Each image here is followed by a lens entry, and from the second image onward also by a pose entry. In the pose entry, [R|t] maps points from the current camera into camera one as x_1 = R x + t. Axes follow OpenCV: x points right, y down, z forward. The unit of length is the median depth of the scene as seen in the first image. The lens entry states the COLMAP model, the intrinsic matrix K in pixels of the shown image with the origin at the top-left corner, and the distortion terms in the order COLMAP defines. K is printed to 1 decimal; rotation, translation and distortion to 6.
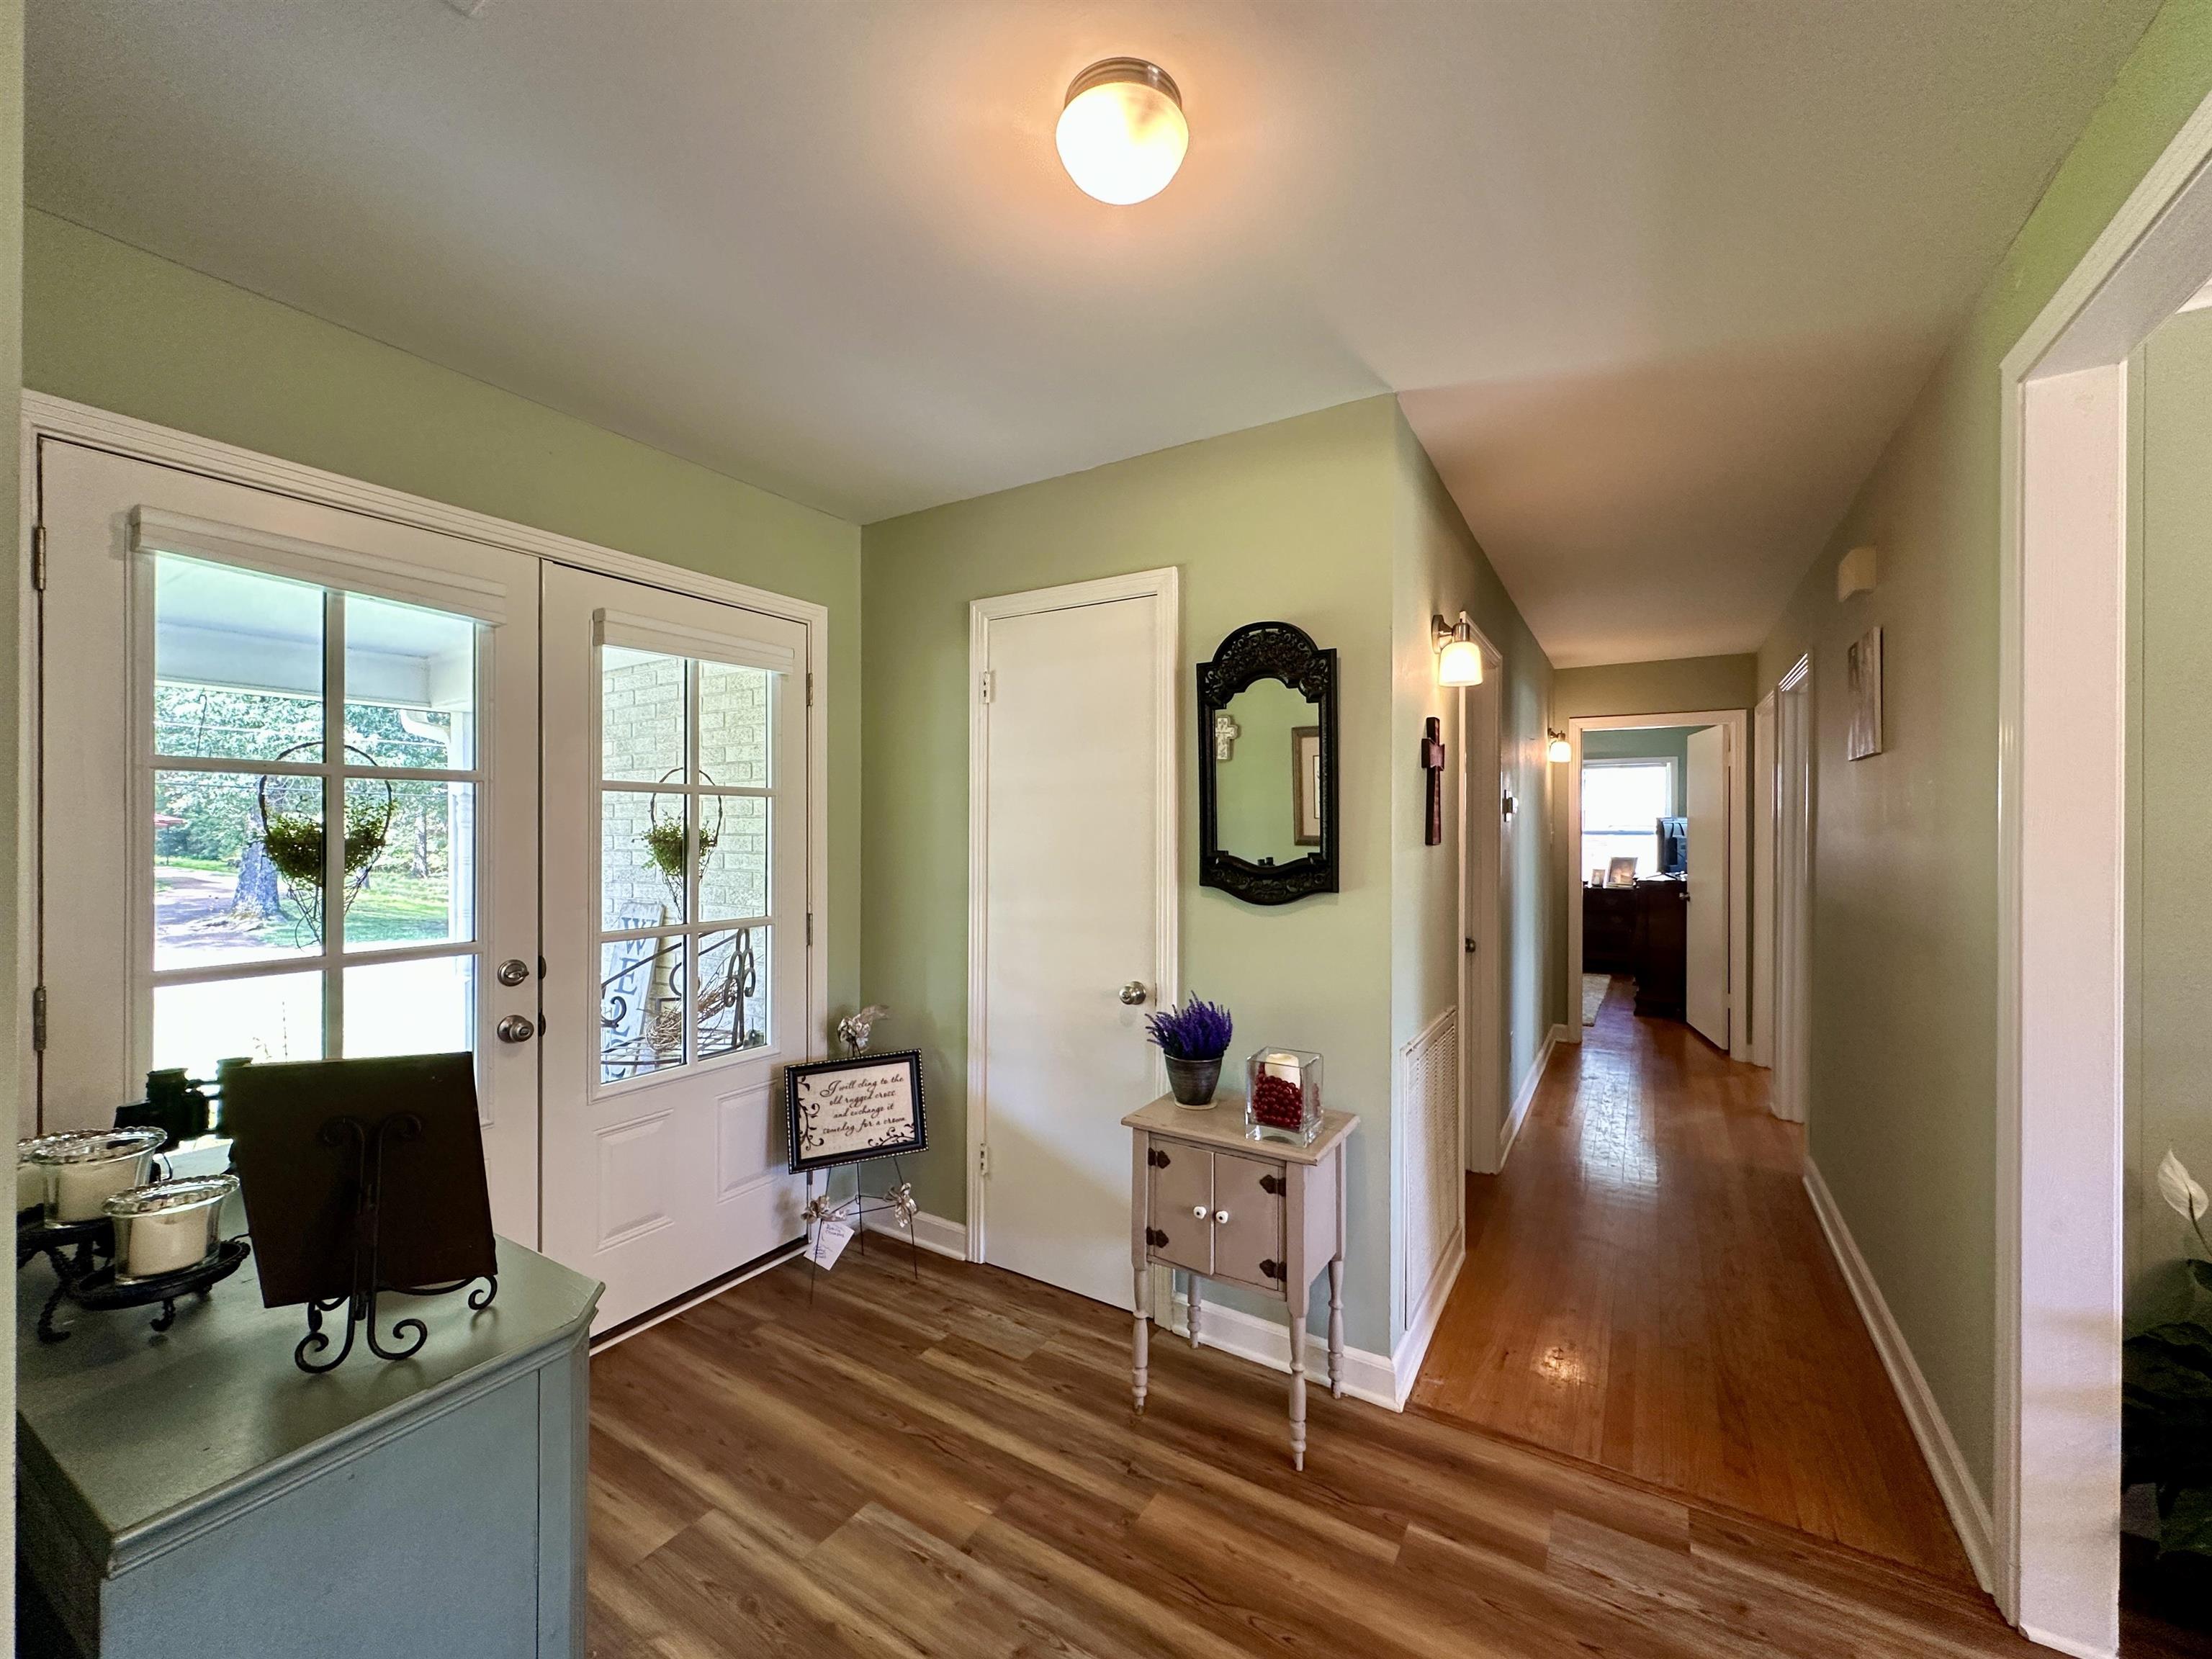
lens RADIAL K [[880.9, 0, 1106.0], [0, 880.9, 829.5], [0, 0, 1]] dist [0.000429, 0.000146]
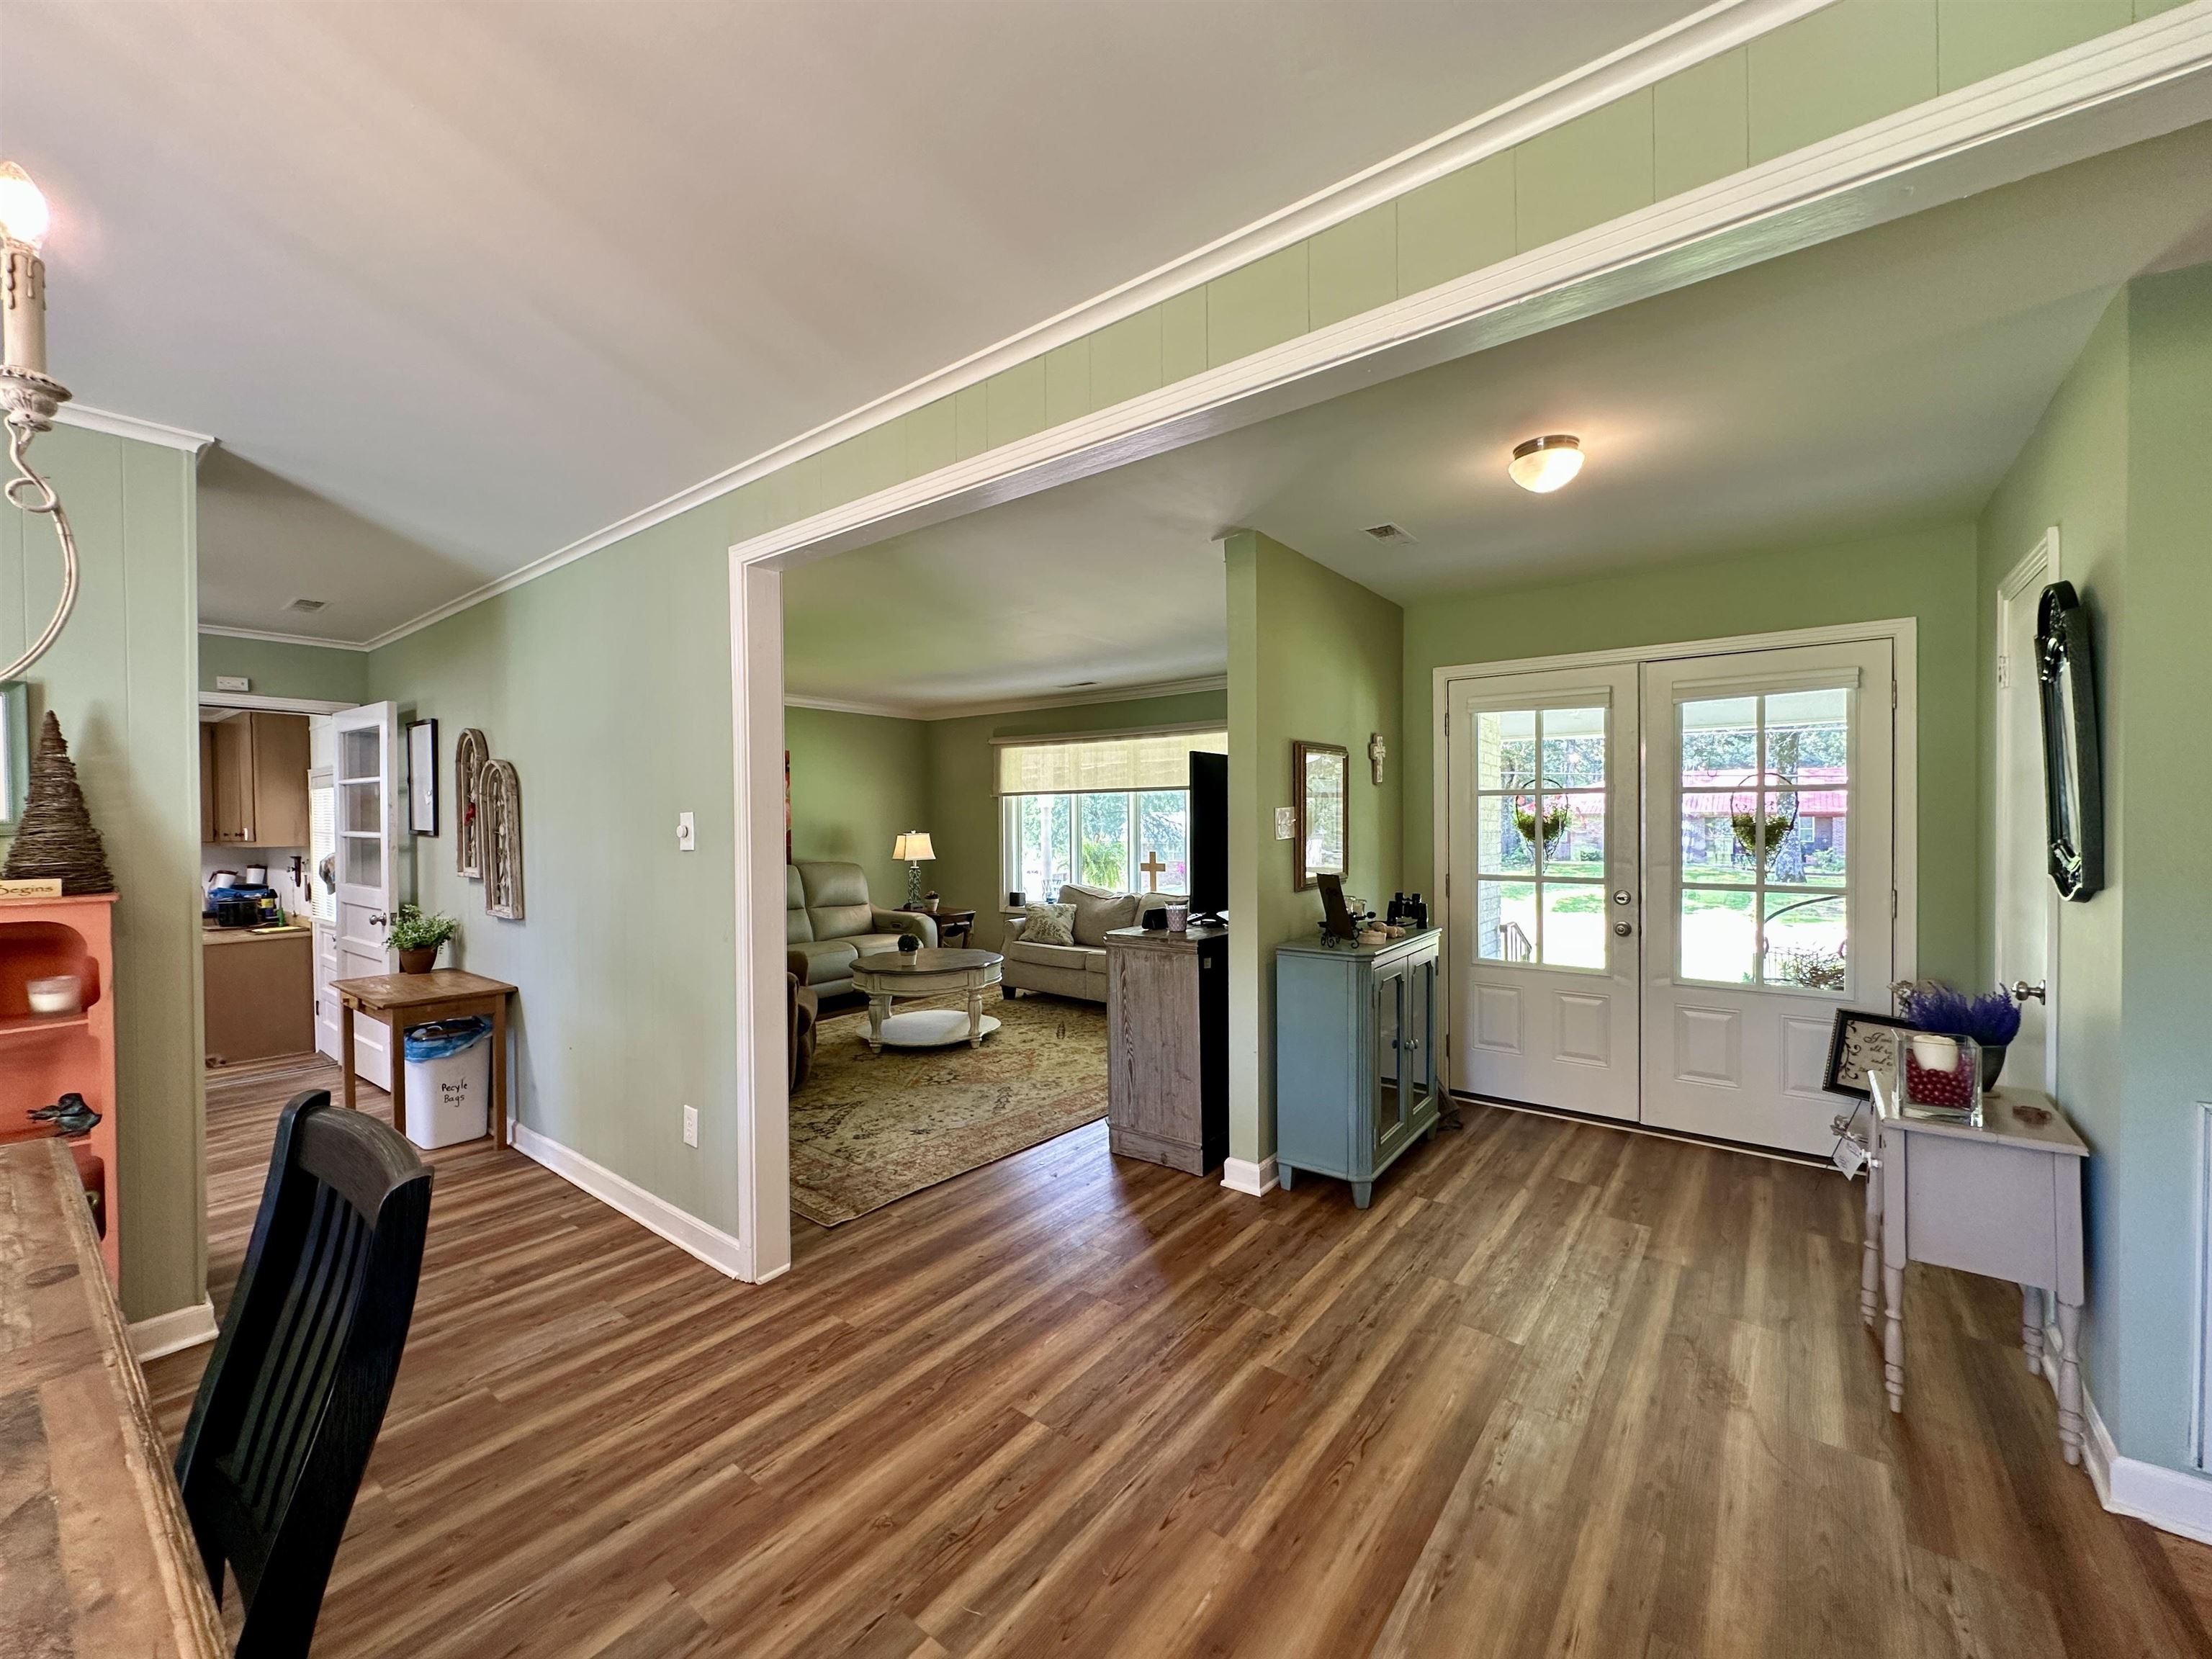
lens RADIAL K [[880.9, 0, 1106.0], [0, 880.9, 829.5], [0, 0, 1]] dist [0.000429, 0.000146]
pose [[-0.109119, 0.010244, -0.993976, 1.091890], [0.007197, 0.999929, 0.009515, -0.002128], [0.994003, -0.006115, -0.109185, 0.127314]]
